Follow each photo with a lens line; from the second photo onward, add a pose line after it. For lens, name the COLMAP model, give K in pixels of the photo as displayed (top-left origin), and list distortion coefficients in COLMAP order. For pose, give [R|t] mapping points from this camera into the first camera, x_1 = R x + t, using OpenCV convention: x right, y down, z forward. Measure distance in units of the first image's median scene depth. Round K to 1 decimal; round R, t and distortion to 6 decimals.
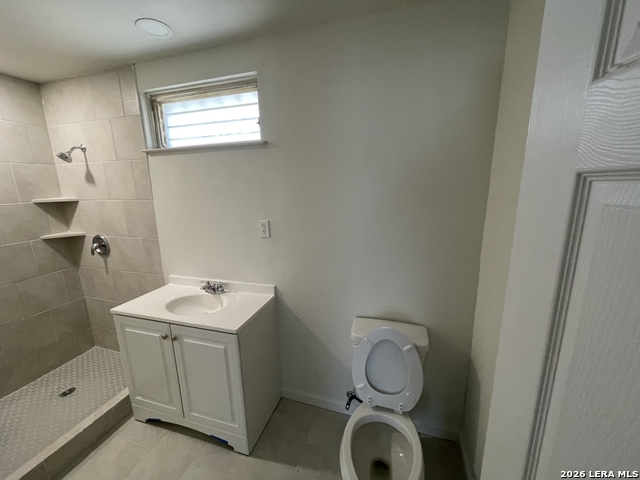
lens RADIAL K [[257.8, 0, 320.4], [0, 257.8, 238.2], [0, 0, 1]] dist [-0.001039, -0.000347]
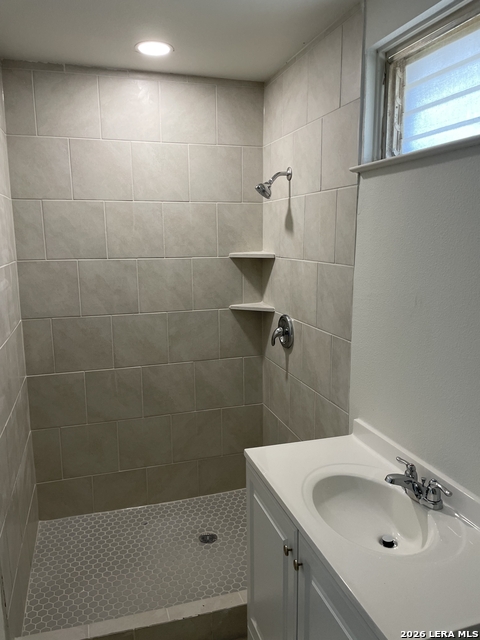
lens RADIAL K [[484.4, 0, 240.0], [0, 484.4, 320.0], [0, 0, 1]] dist [0.104601, -0.173326]
pose [[0.561515, 0.158377, -0.812169, 0.019381], [-0.174867, 0.982057, 0.070606, -0.068353], [0.808778, 0.102375, 0.579135, 0.263557]]
